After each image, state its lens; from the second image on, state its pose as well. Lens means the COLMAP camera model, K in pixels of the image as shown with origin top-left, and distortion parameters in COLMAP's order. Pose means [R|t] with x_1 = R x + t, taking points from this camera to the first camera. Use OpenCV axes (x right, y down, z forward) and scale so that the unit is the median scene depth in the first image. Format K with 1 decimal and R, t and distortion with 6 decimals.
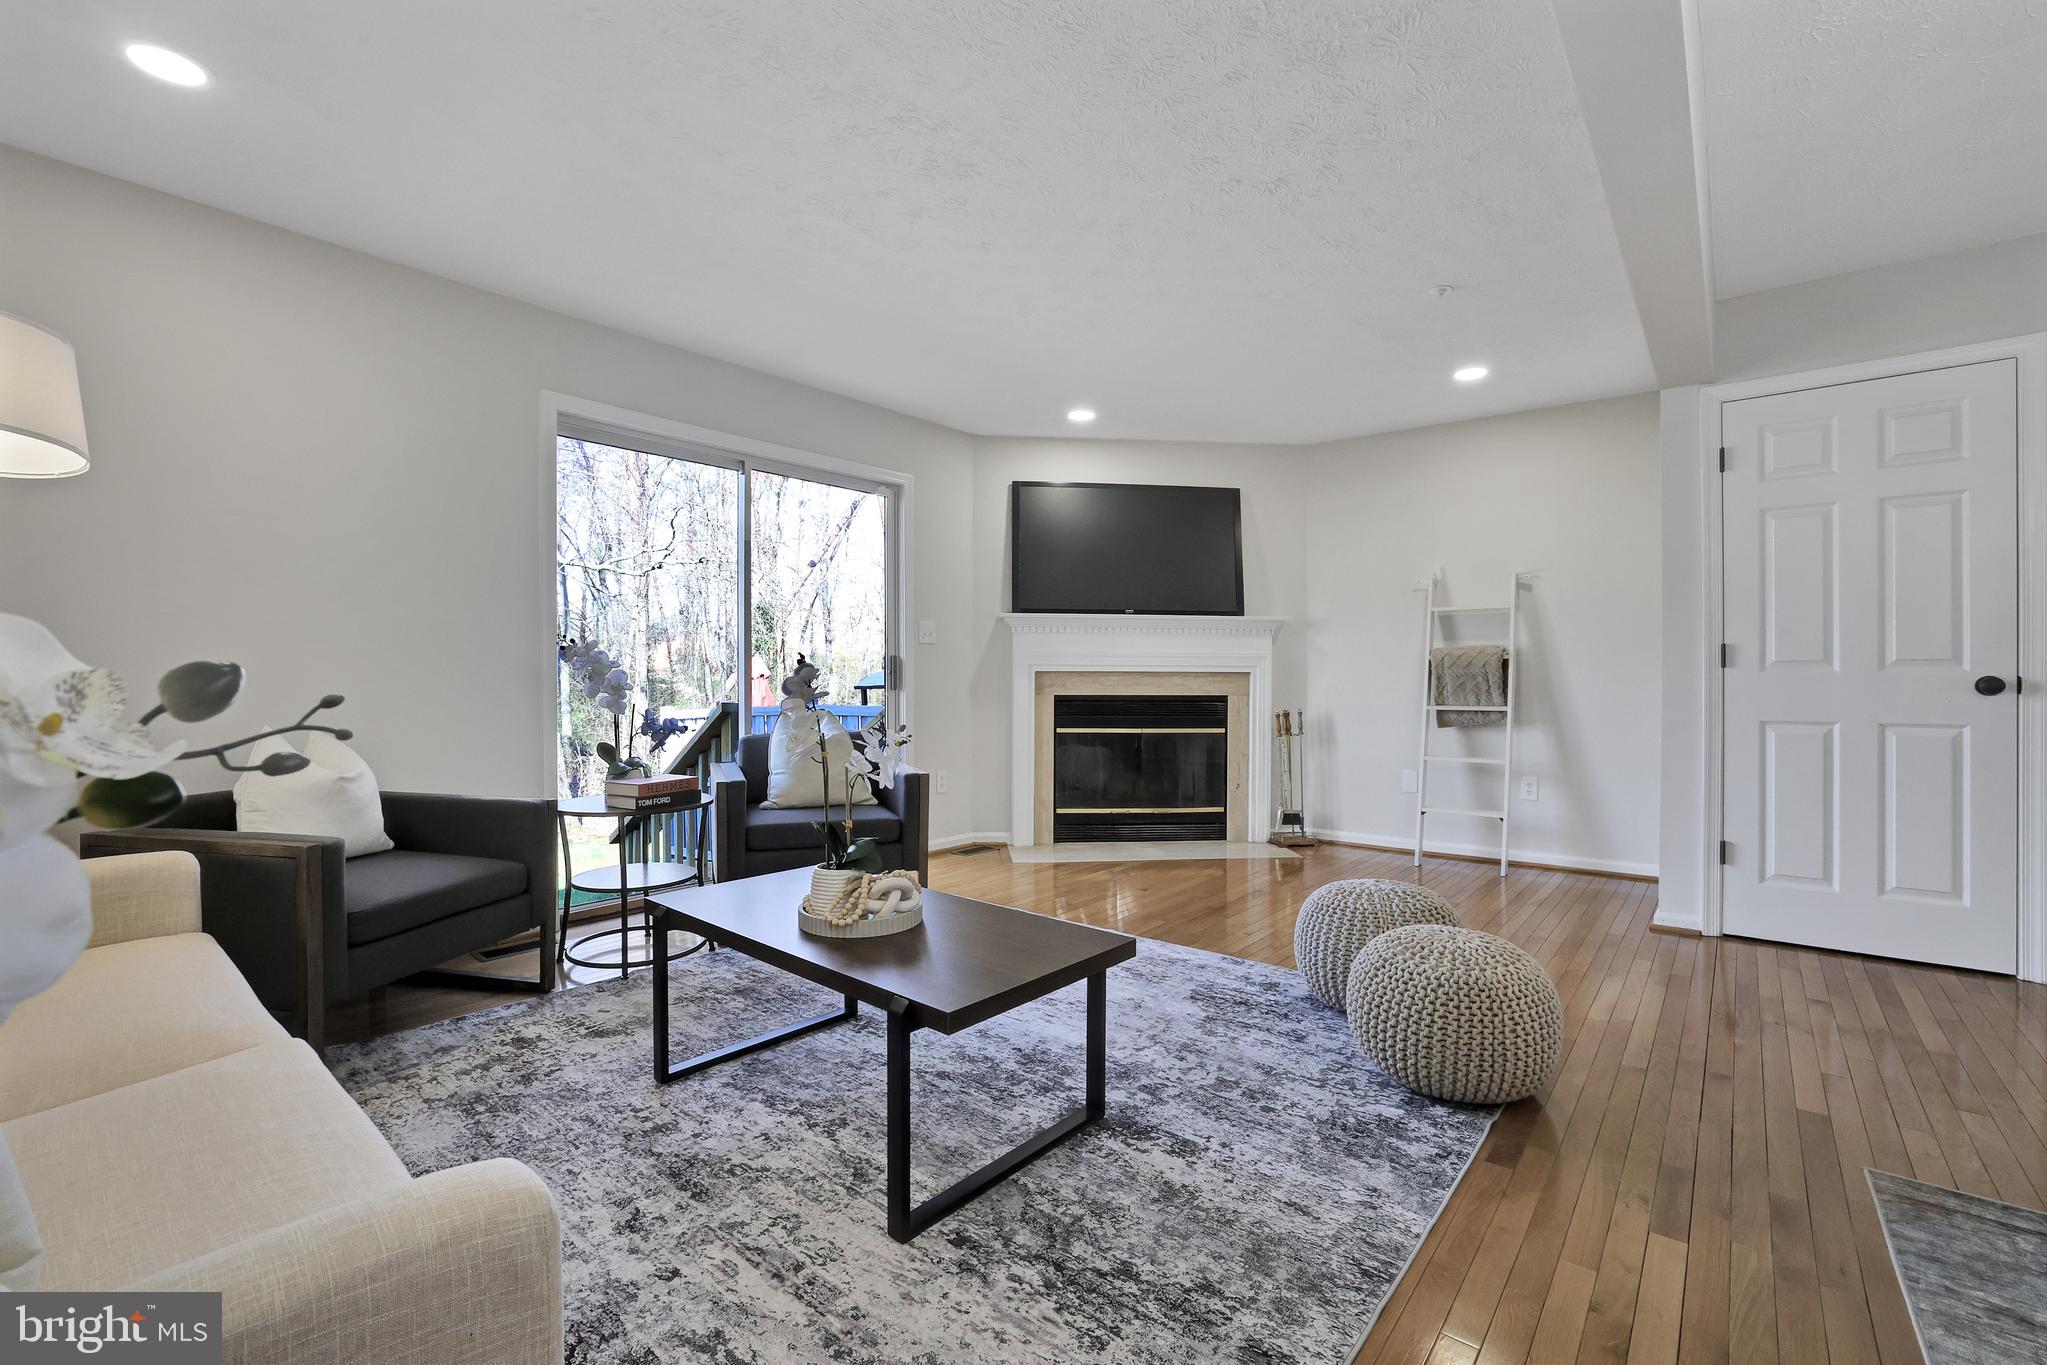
lens RADIAL K [[873.4, 0, 1025.6], [0, 873.4, 679.5], [0, 0, 1]] dist [-0.037403, 0.008423]
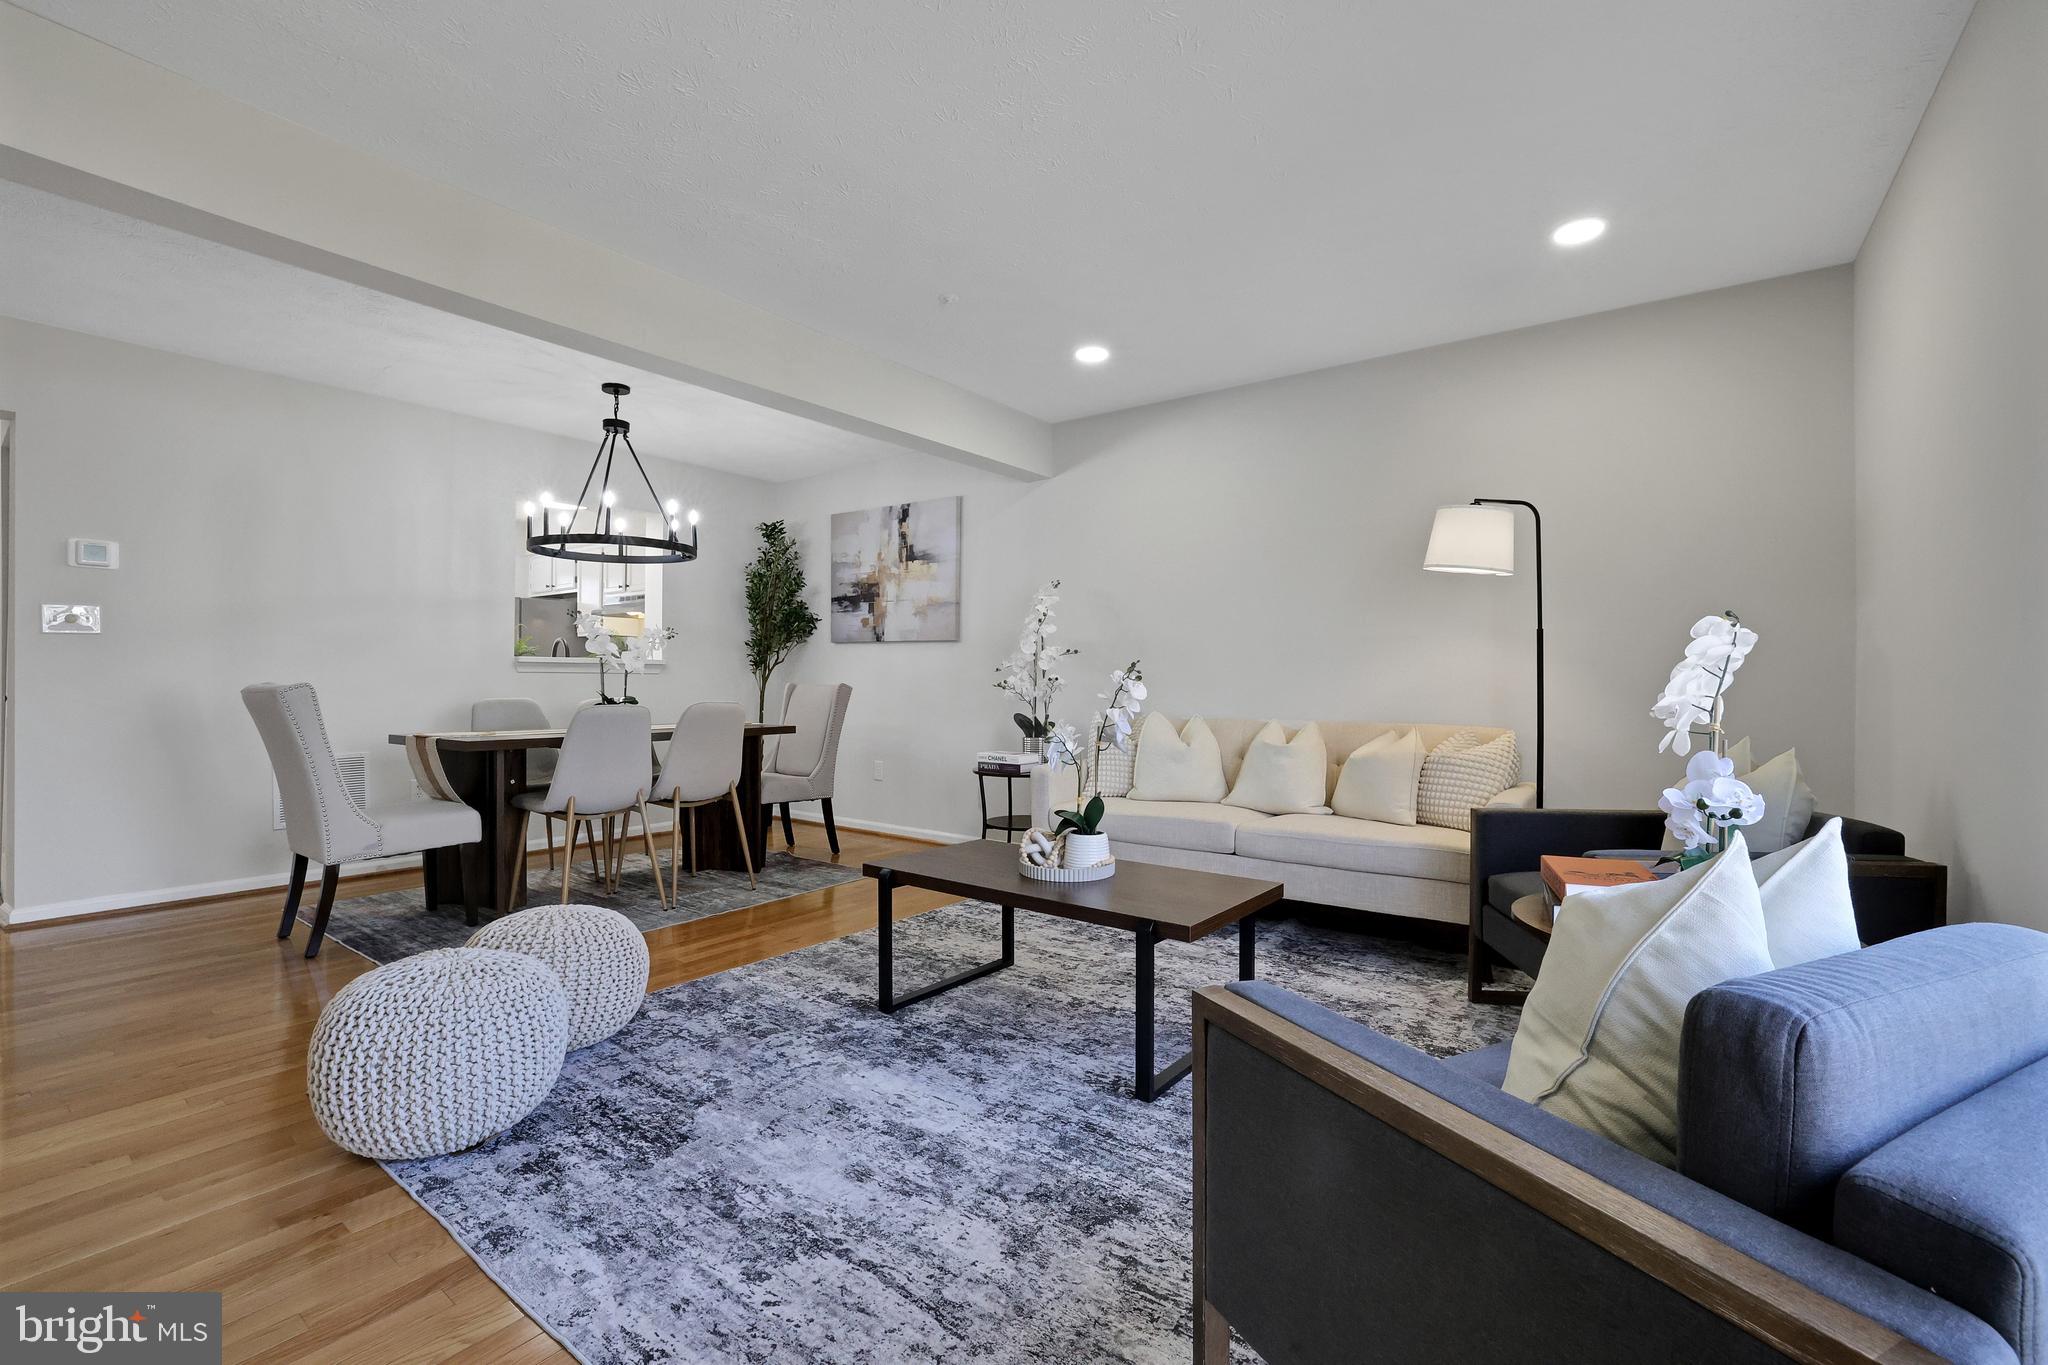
lens RADIAL K [[873.8, 0, 1020.9], [0, 873.8, 681.5], [0, 0, 1]] dist [-0.037403, 0.008423]
pose [[-0.998756, -0.003984, -0.049703, -0.042161], [-0.004172, 0.999985, 0.003668, -0.005217], [0.049687, 0.003871, -0.998757, 1.701991]]
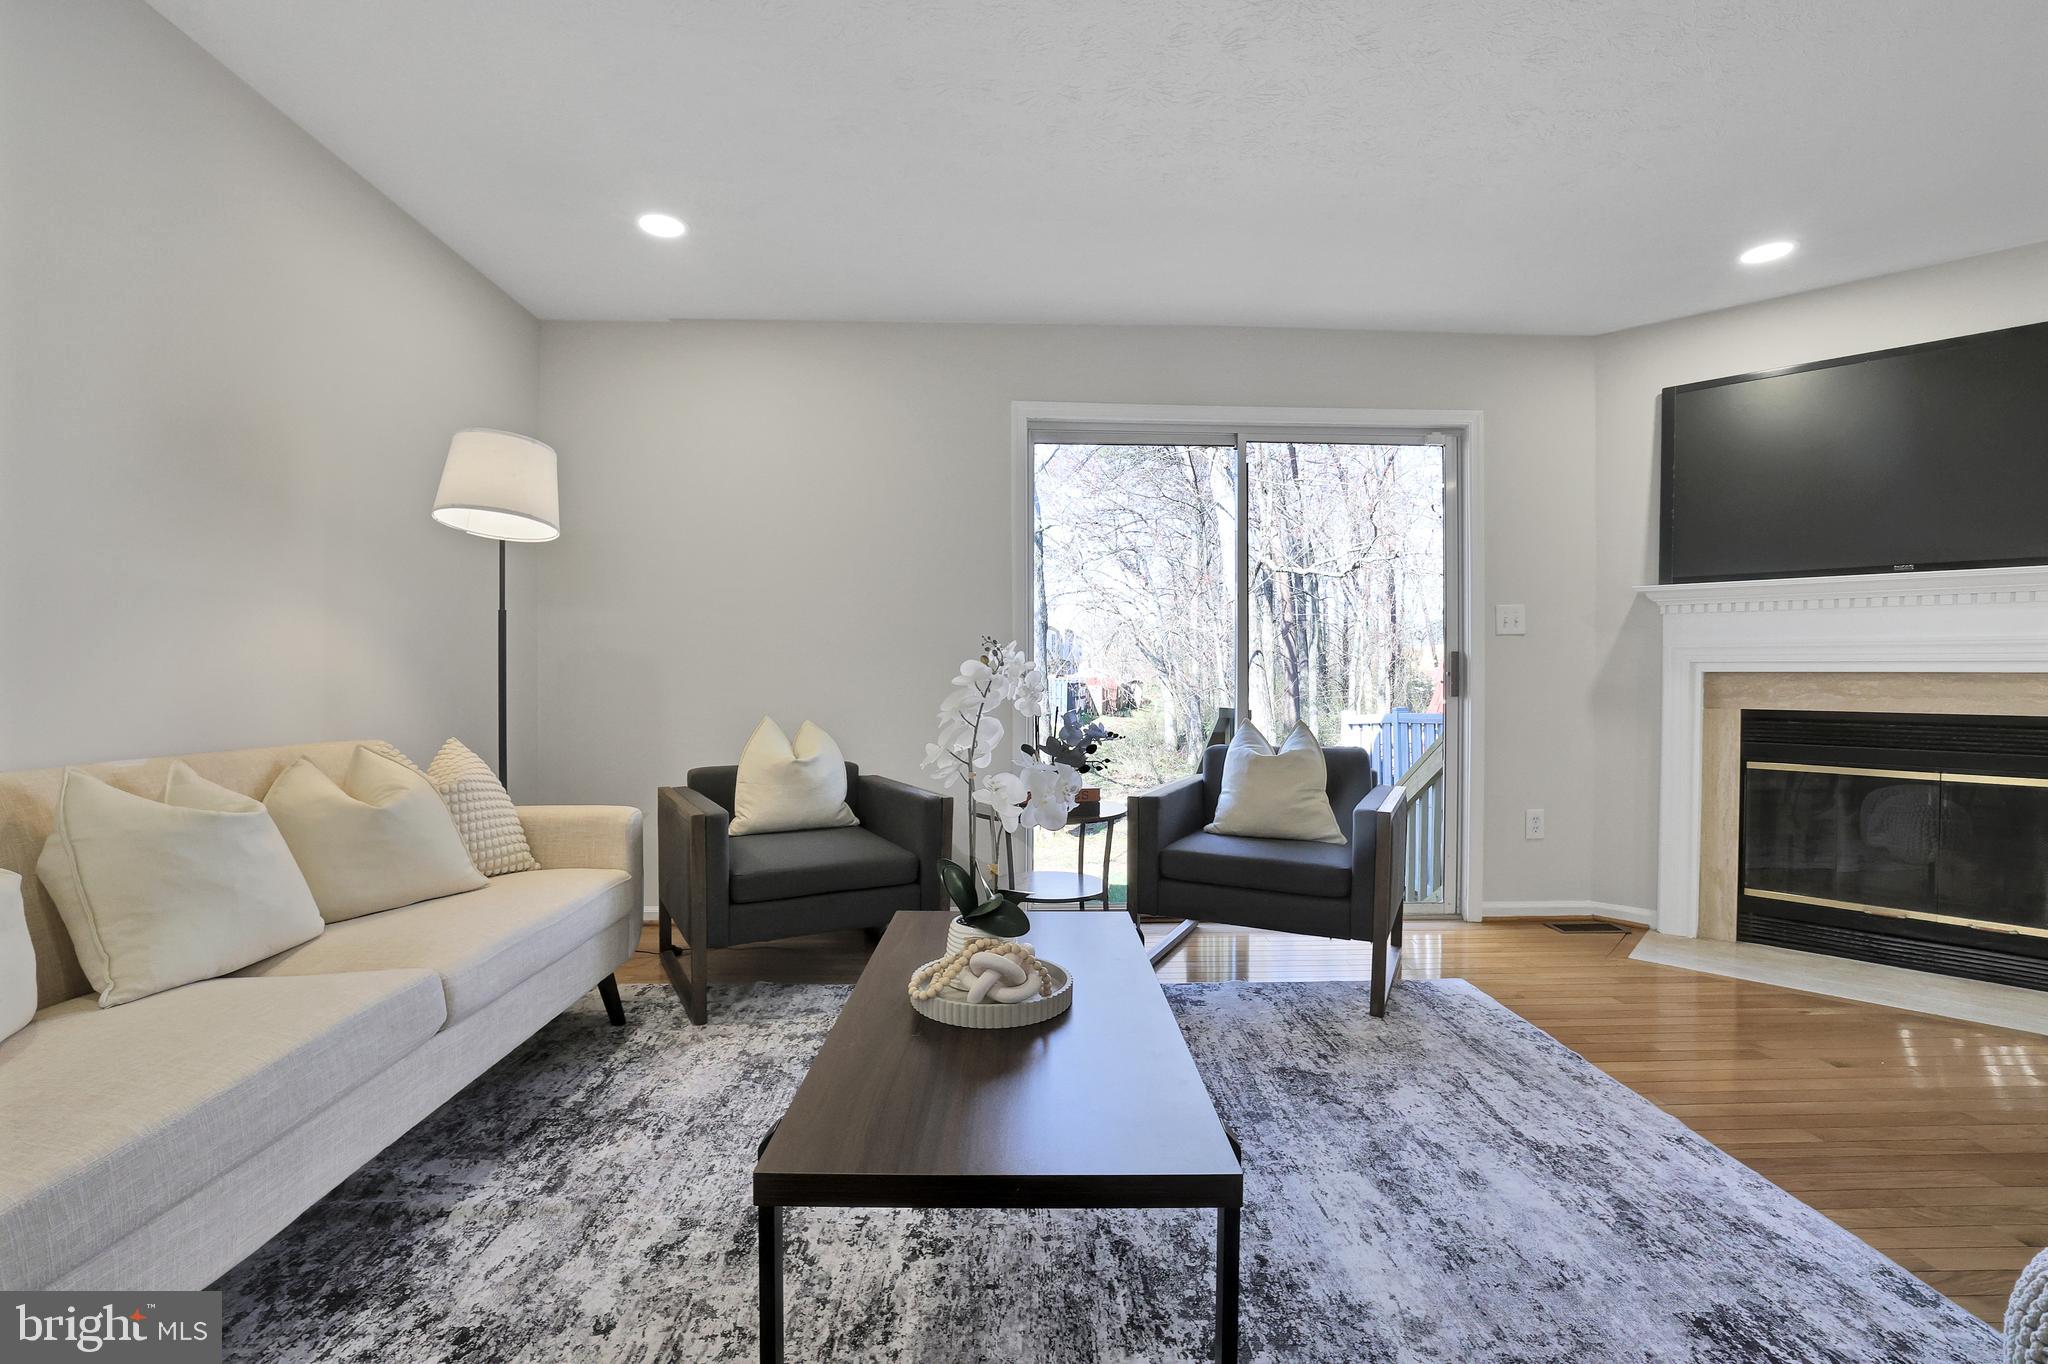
lens RADIAL K [[873.8, 0, 1027.4], [0, 873.8, 682.0], [0, 0, 1]] dist [-0.037403, 0.008423]
pose [[0.661917, 0.003862, -0.749567, 0.299235], [-0.005472, 0.999985, 0.000320, 0.001289], [0.749557, 0.003890, 0.661929, 0.388241]]
